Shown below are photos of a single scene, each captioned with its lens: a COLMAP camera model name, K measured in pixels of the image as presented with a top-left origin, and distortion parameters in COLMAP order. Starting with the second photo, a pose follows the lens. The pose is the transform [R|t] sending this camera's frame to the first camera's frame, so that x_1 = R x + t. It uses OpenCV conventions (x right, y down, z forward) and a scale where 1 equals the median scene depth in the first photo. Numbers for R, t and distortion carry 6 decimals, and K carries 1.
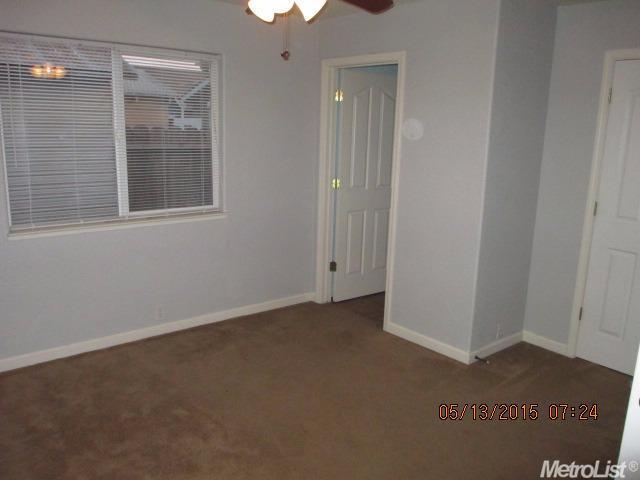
lens RADIAL K [[523.7, 0, 320.0], [0, 523.7, 240.0], [0, 0, 1]] dist [-0.051902, 0.005296]
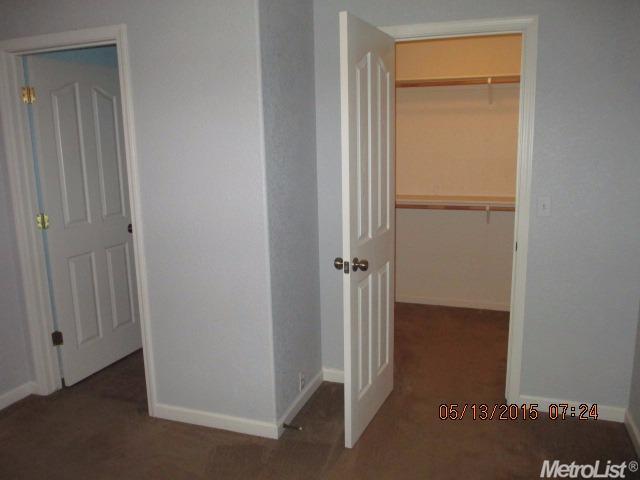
lens RADIAL K [[523.7, 0, 320.0], [0, 523.7, 240.0], [0, 0, 1]] dist [-0.051902, 0.005296]
pose [[0.857443, -0.142888, 0.494343, 0.004058], [0.152427, 0.988087, 0.021217, -0.042585], [-0.491486, 0.057159, 0.869008, 0.232850]]
